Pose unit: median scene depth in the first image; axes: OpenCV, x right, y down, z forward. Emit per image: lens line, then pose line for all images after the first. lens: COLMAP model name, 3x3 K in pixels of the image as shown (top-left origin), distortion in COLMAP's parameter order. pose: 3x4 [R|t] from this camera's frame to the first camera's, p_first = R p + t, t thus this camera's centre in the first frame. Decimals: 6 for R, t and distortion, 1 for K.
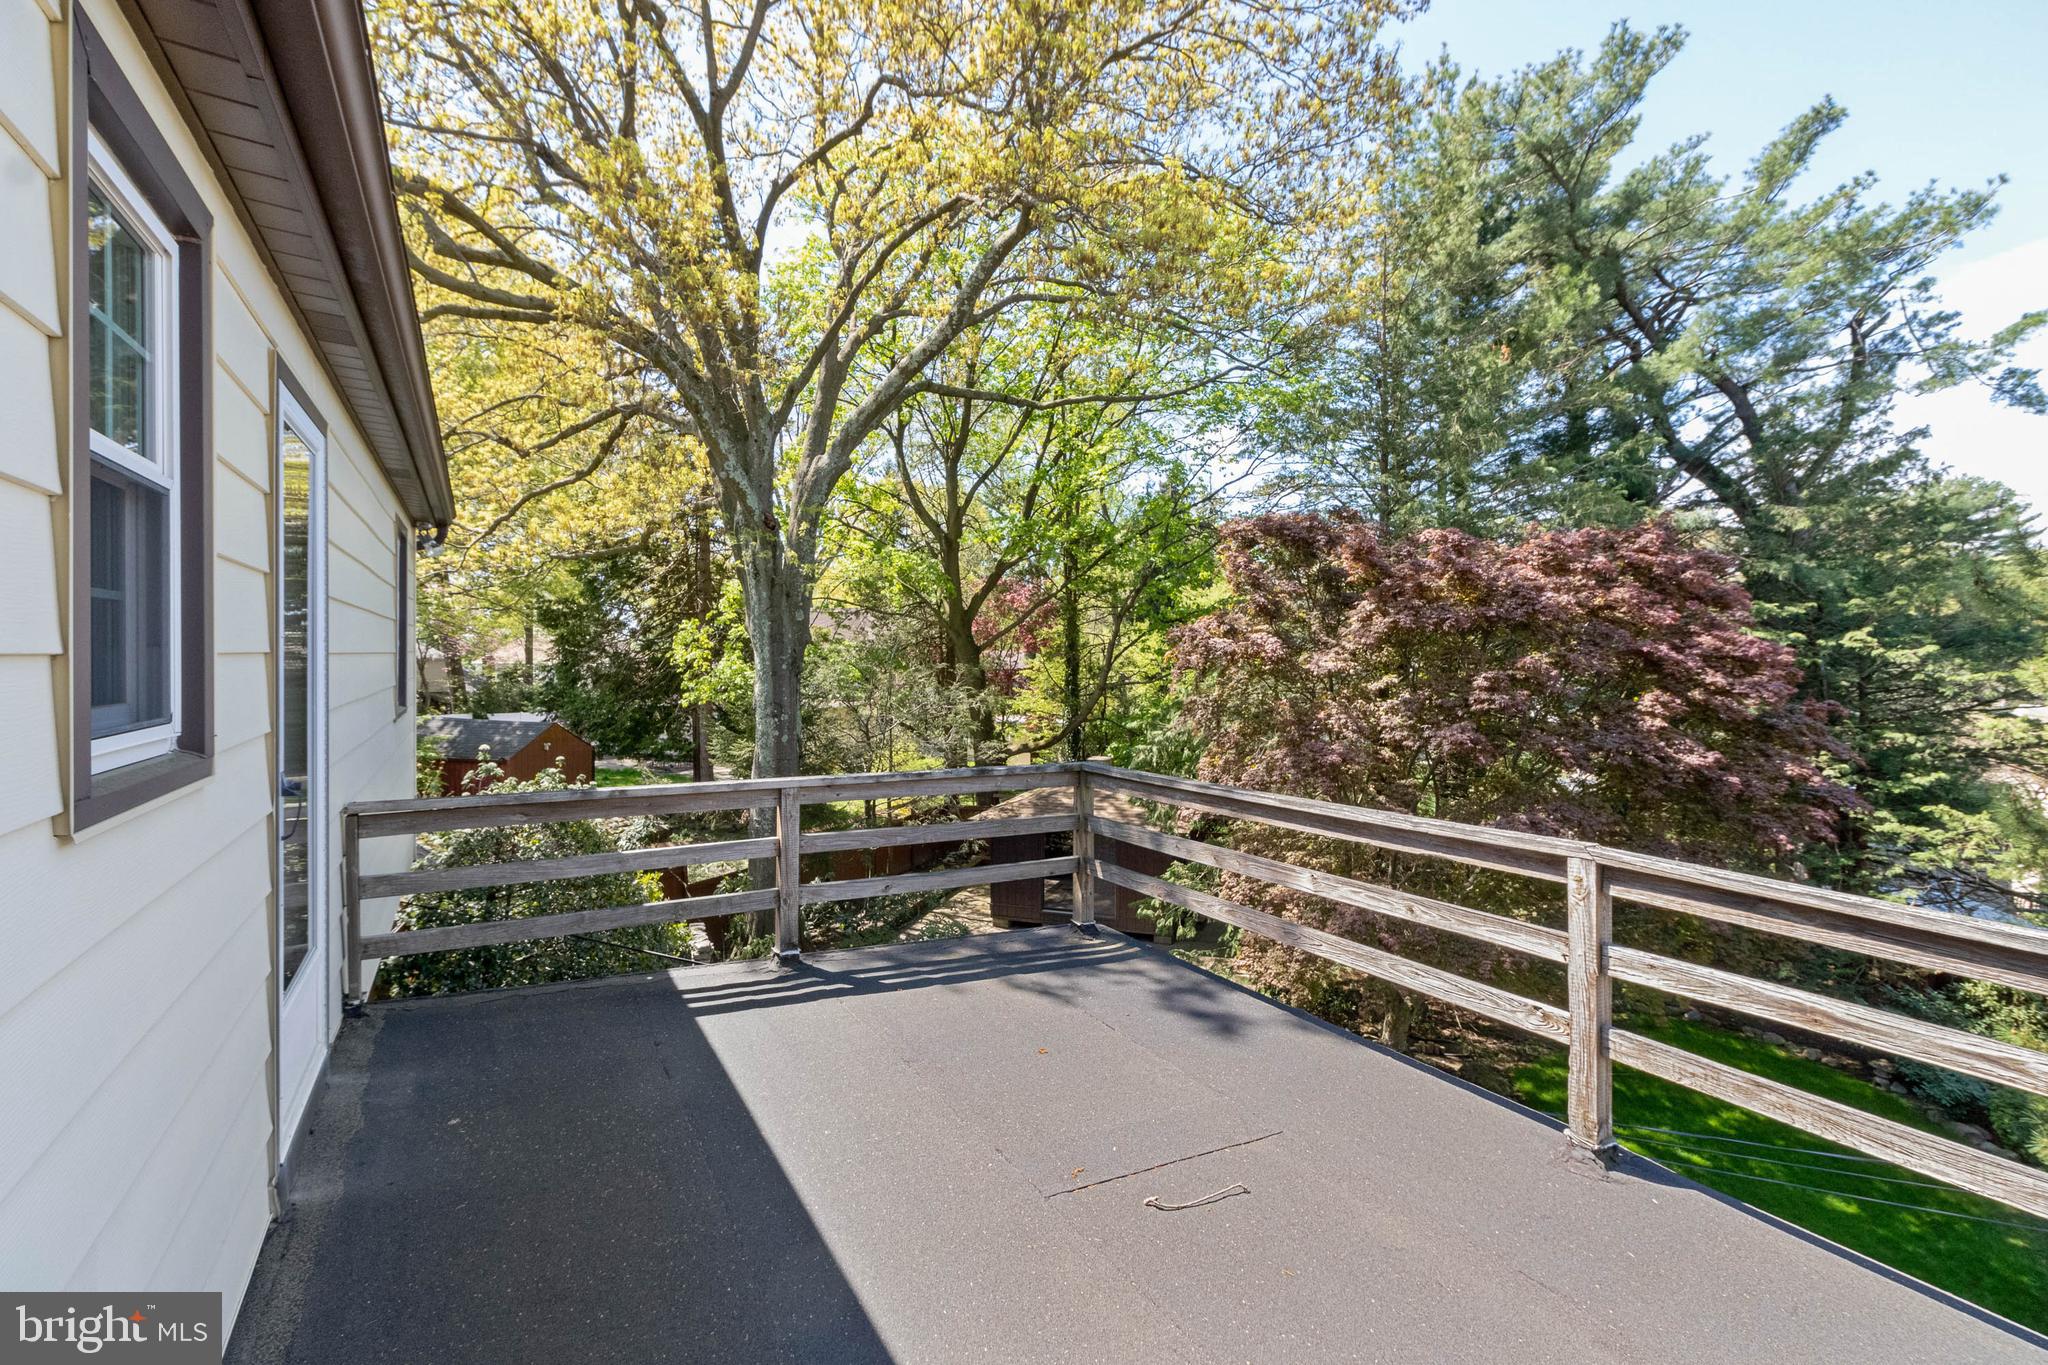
lens RADIAL K [[1009.8, 0, 1028.3], [0, 1009.8, 649.5], [0, 0, 1]] dist [0.004912, 0.000320]
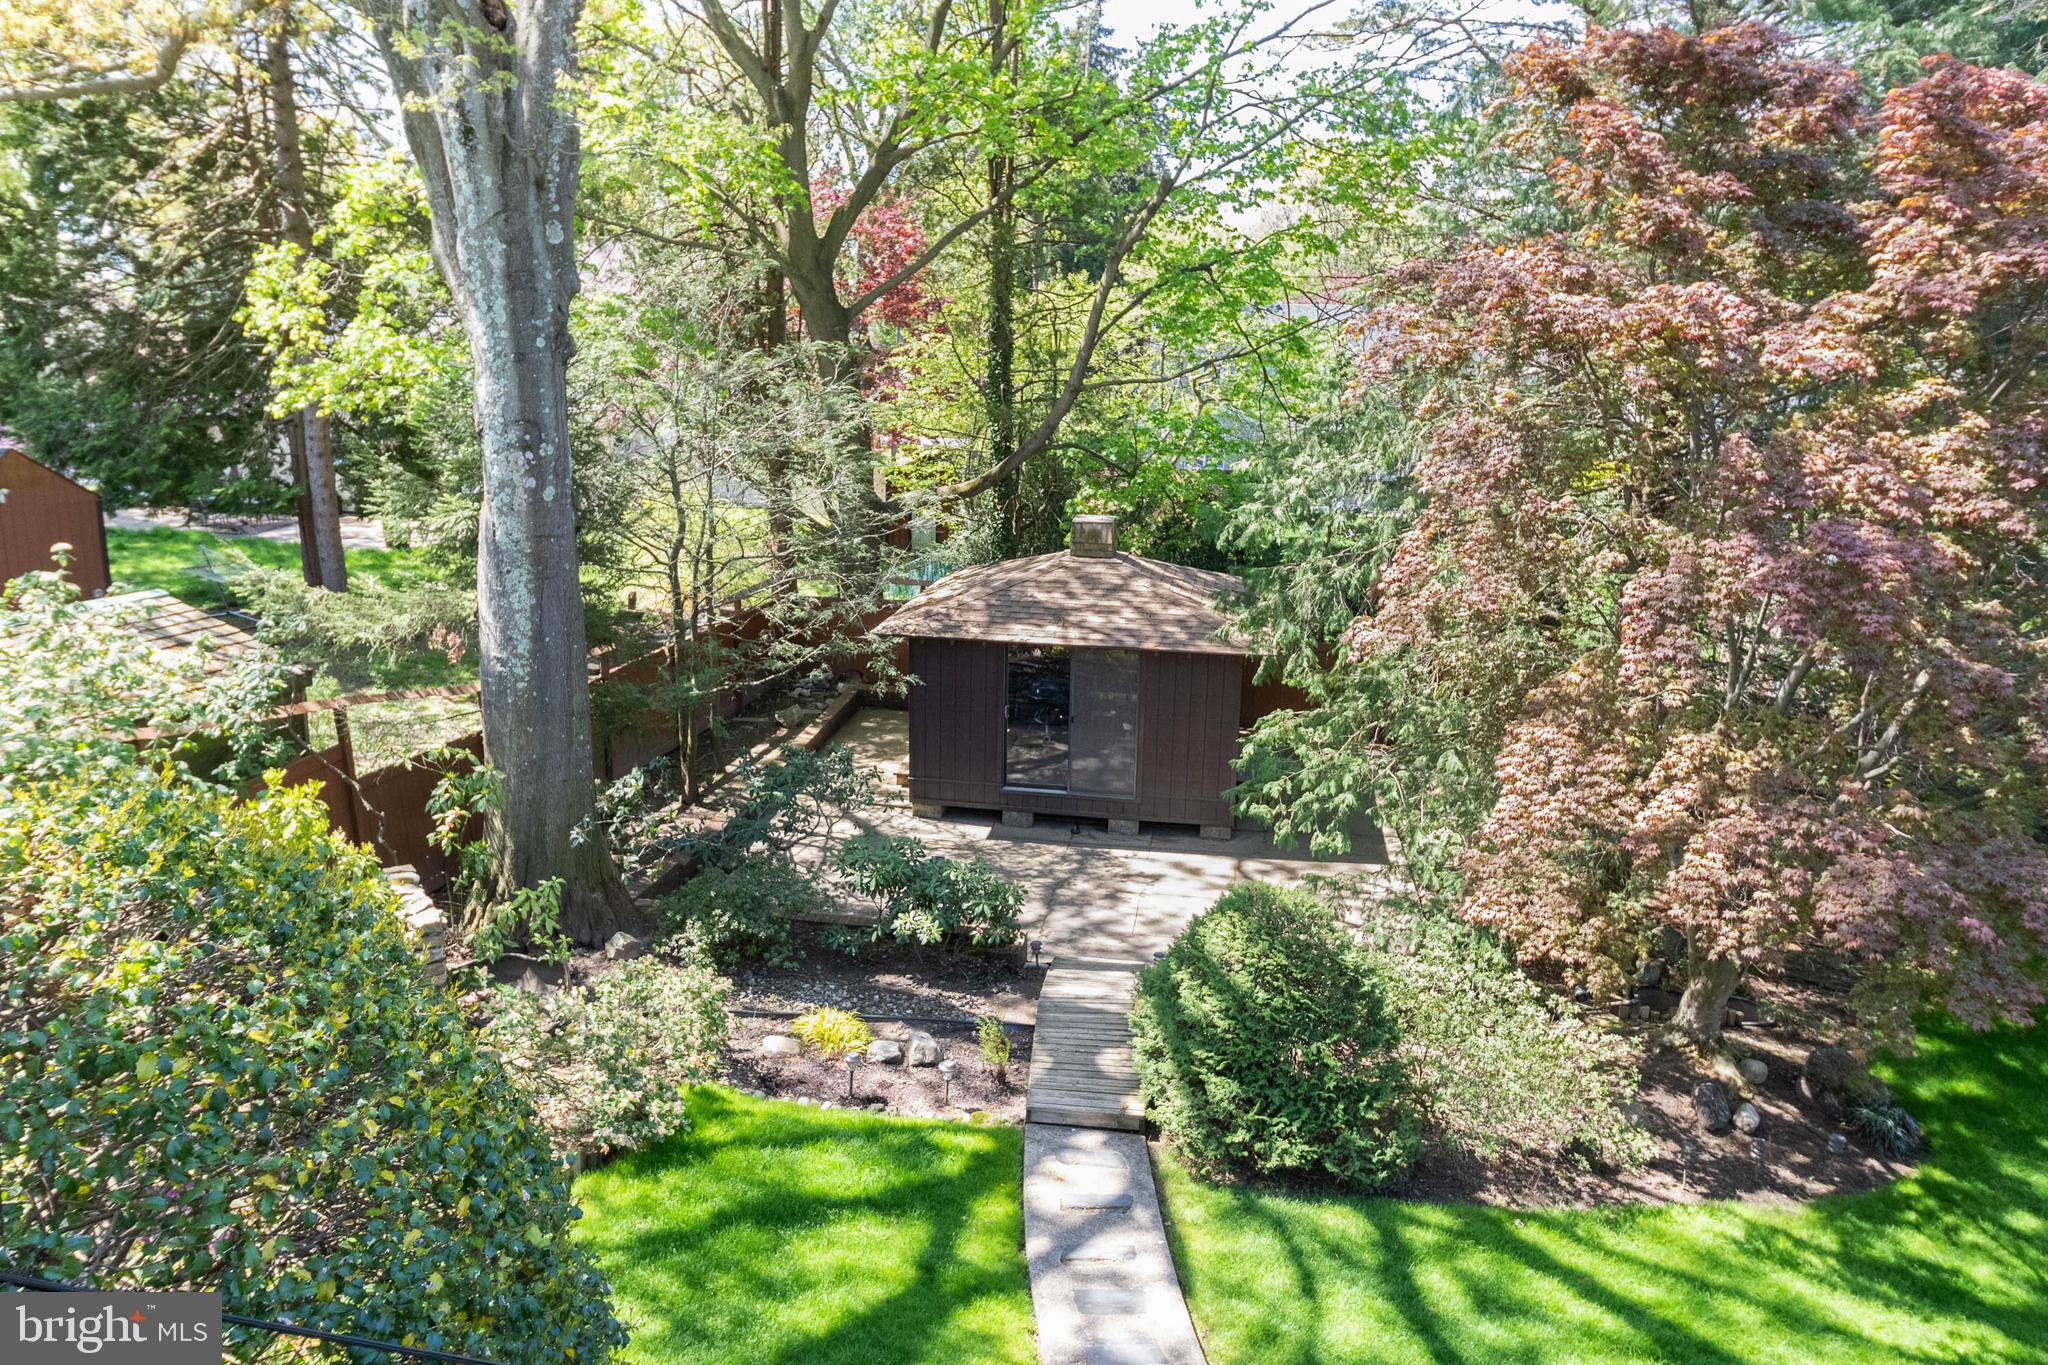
lens RADIAL K [[1491.2, 0, 1024.0], [0, 1491.2, 682.5], [0, 0, 1]] dist [-0.028824, 0.058125]
pose [[0.986806, -0.022438, 0.160347, -0.089010], [-0.015905, 0.972127, 0.233916, 0.003377], [-0.161126, -0.233380, 0.958943, 0.170631]]
